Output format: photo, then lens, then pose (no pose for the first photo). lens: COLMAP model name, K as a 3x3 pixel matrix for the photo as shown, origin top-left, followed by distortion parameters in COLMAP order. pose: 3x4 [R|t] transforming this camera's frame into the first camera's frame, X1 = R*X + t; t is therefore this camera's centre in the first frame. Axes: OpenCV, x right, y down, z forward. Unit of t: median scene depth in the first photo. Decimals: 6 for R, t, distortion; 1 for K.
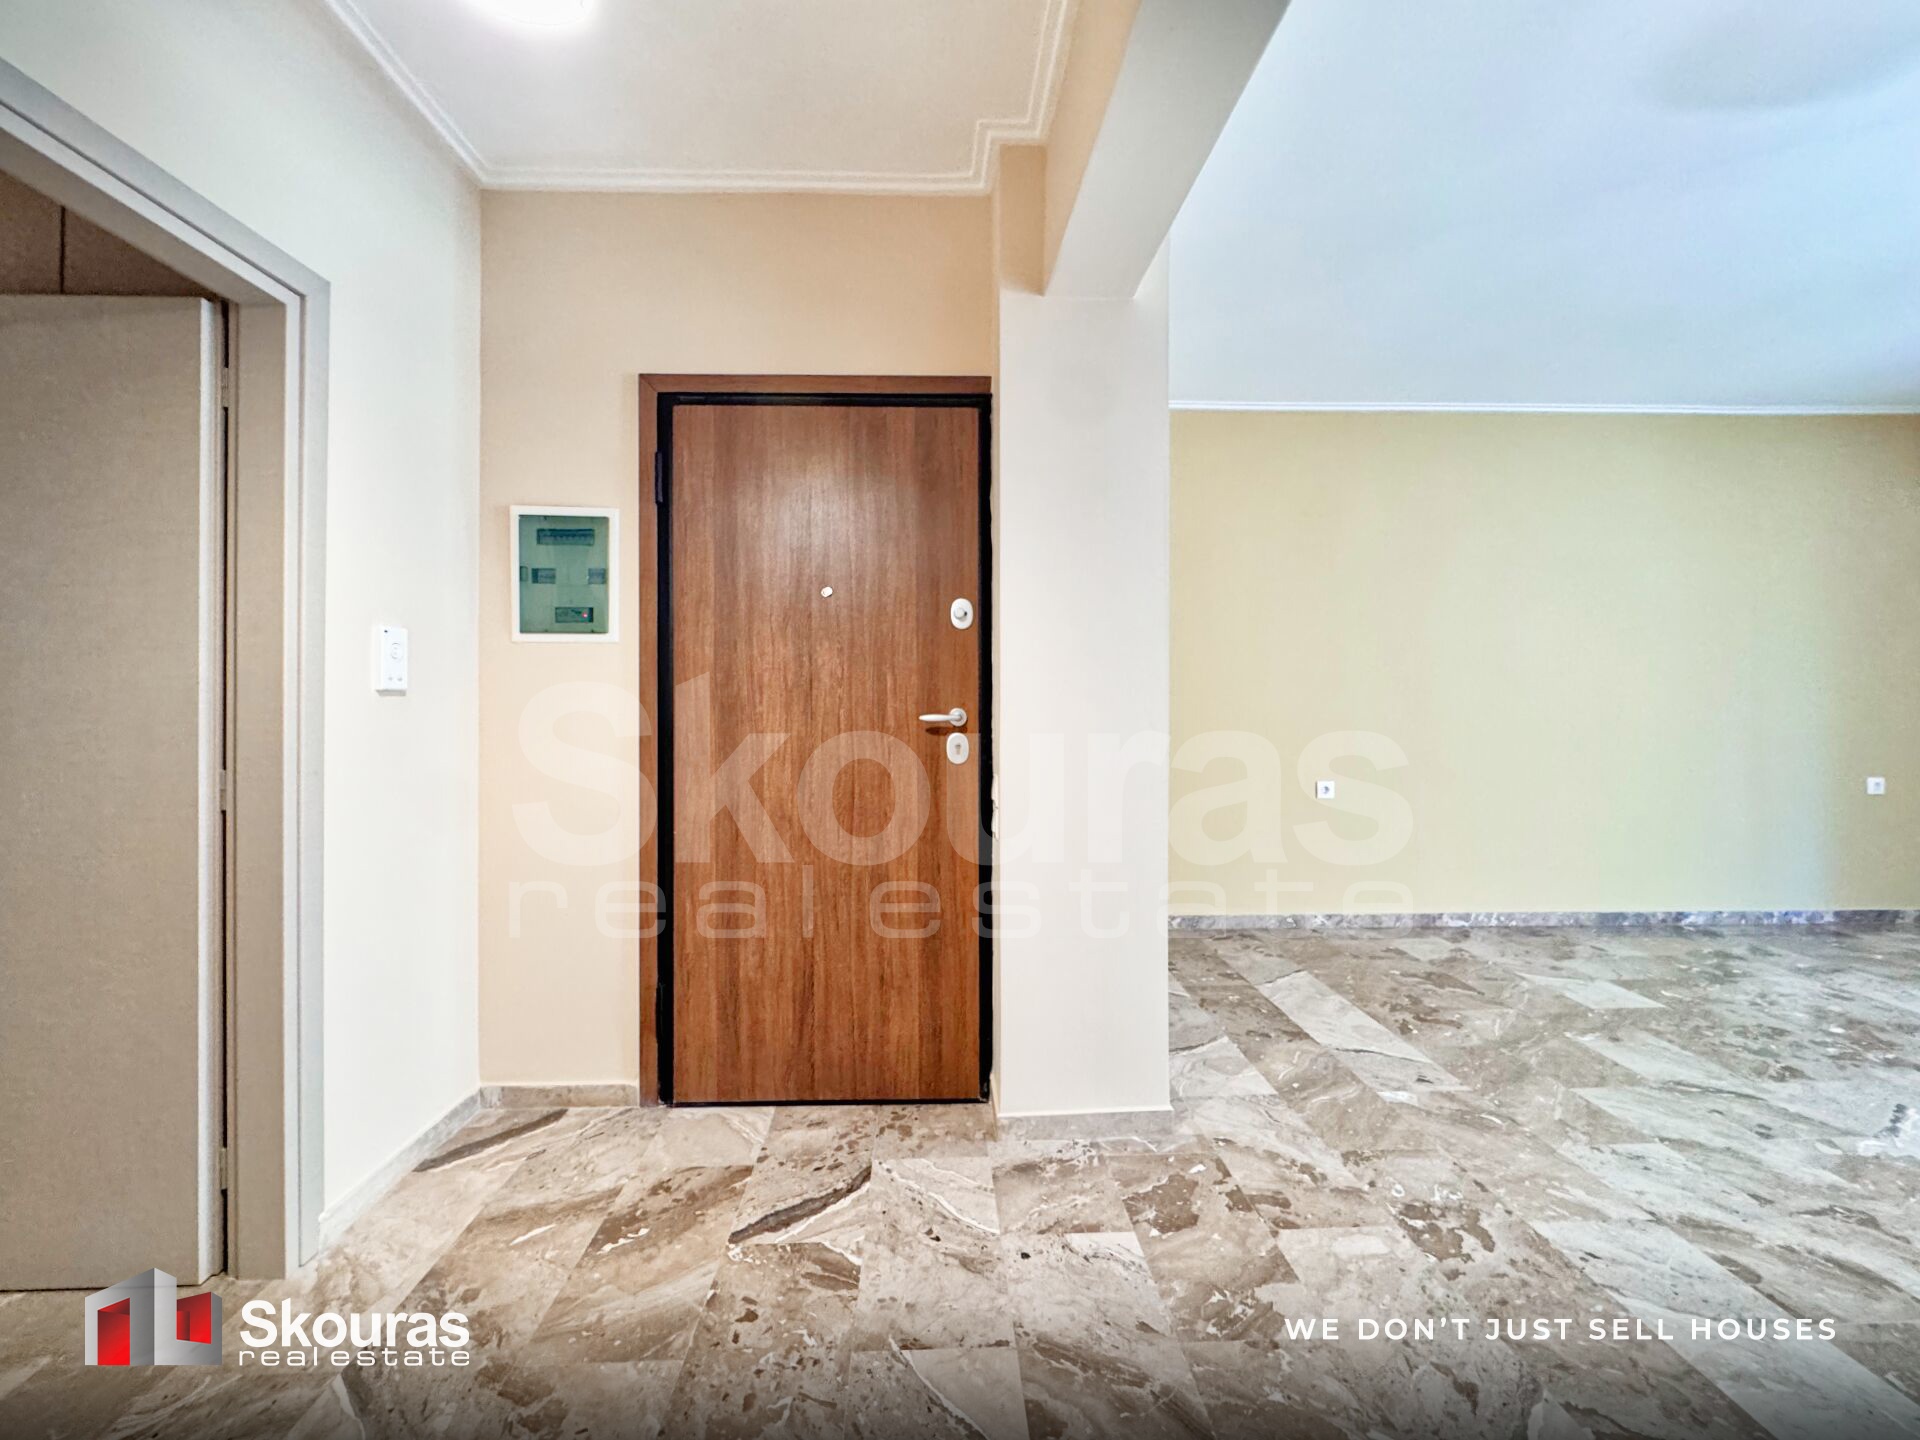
lens RADIAL K [[782.8, 0, 956.2], [0, 782.8, 709.4], [0, 0, 1]] dist [-0.002020, 0.000135]
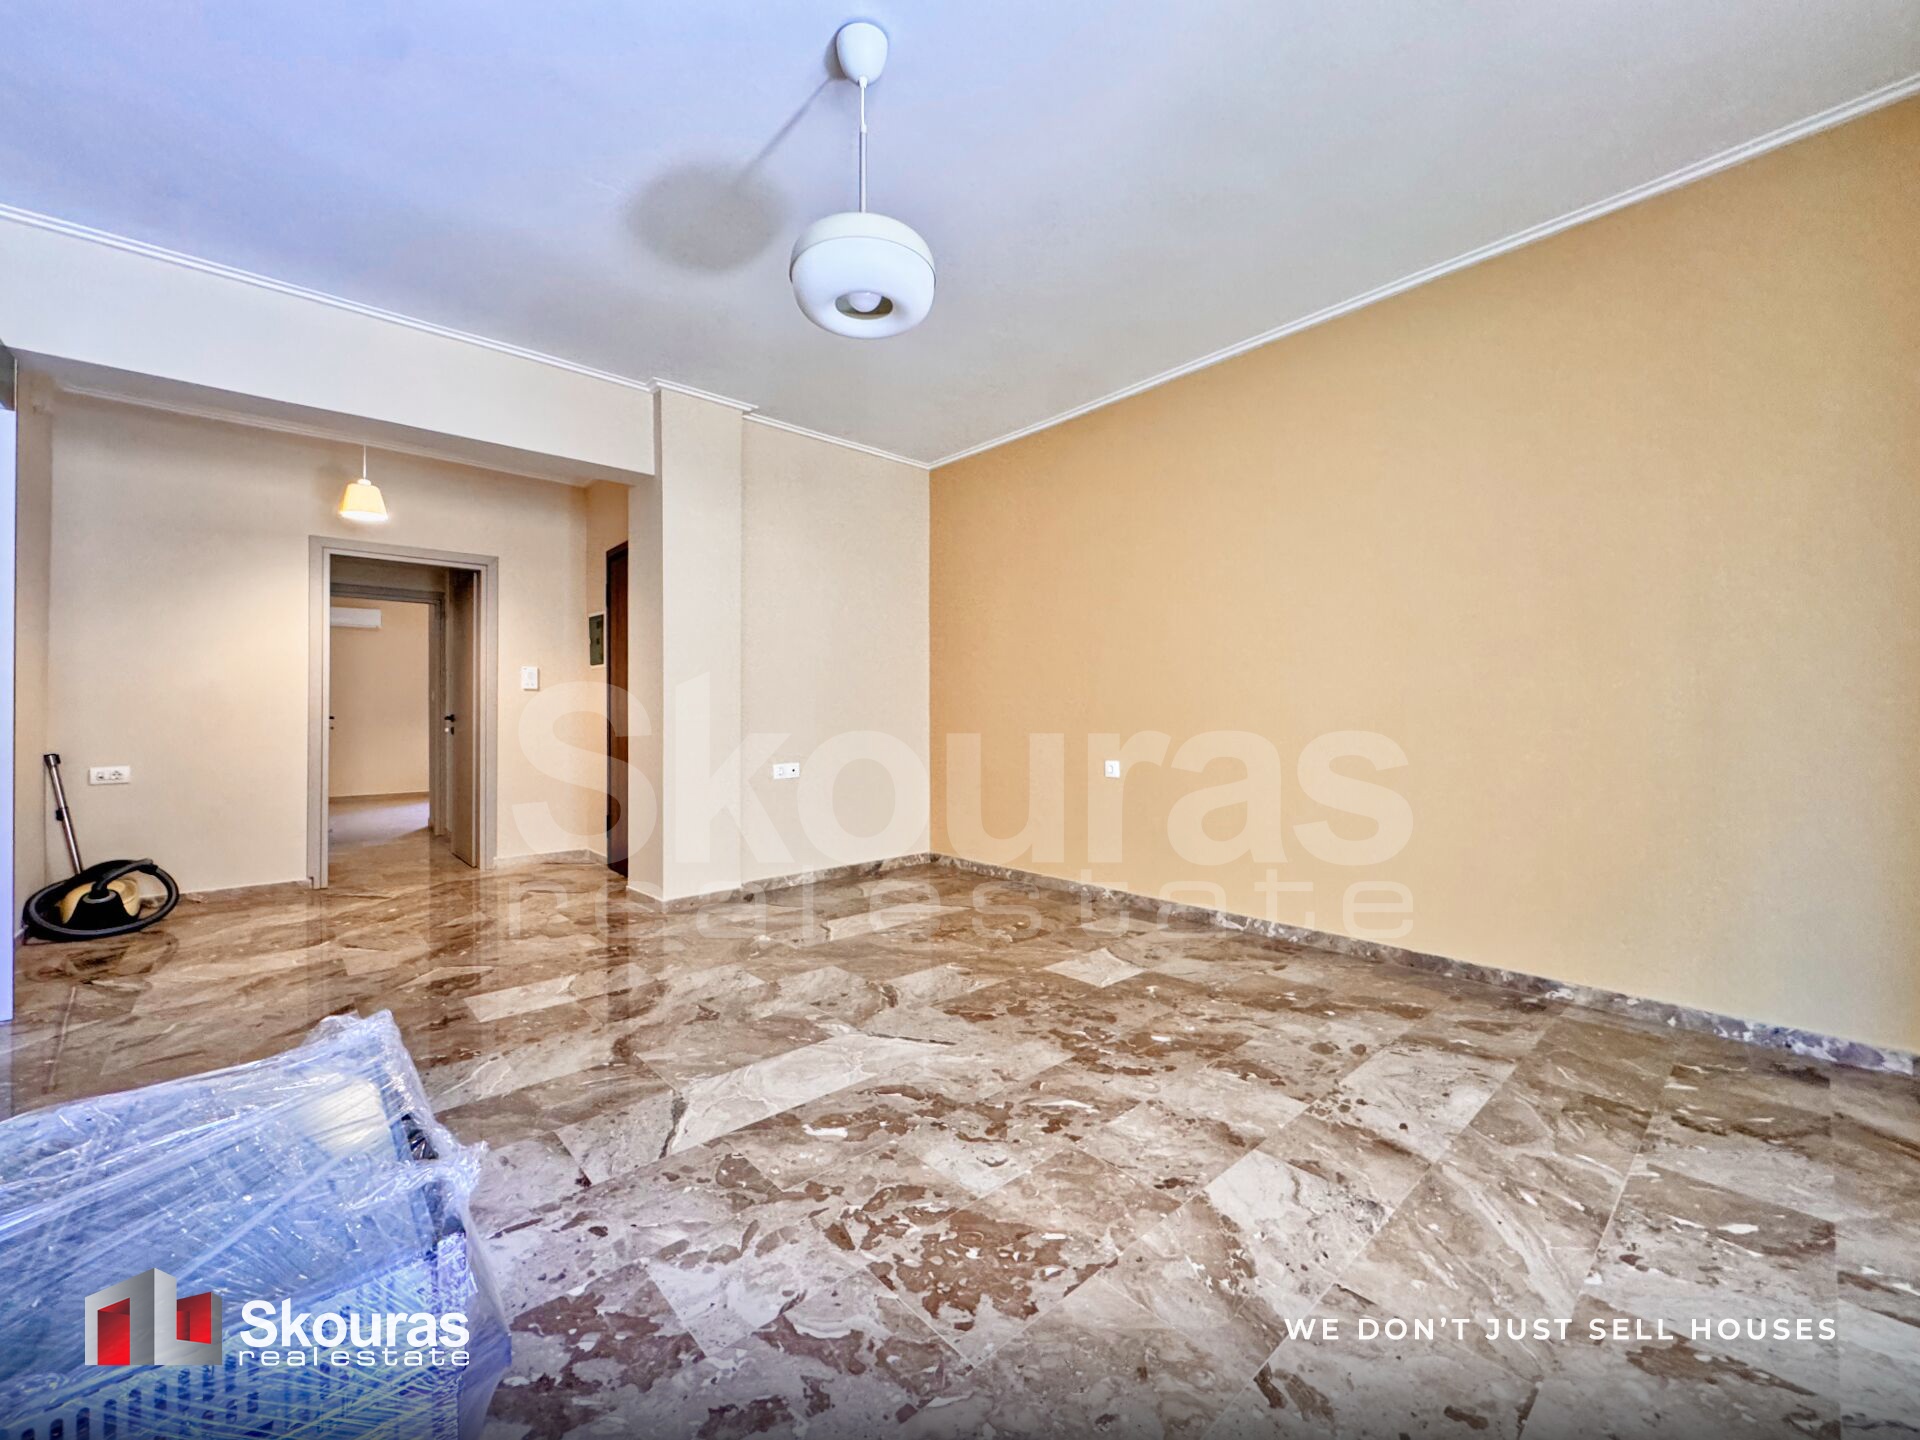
lens RADIAL K [[782.8, 0, 957.2], [0, 782.8, 720.1], [0, 0, 1]] dist [-0.002020, 0.000135]
pose [[0.628172, -0.001441, -0.778073, 1.670876], [-0.004393, 0.999976, -0.005399, 0.066836], [0.778062, 0.006809, 0.628151, 0.284927]]
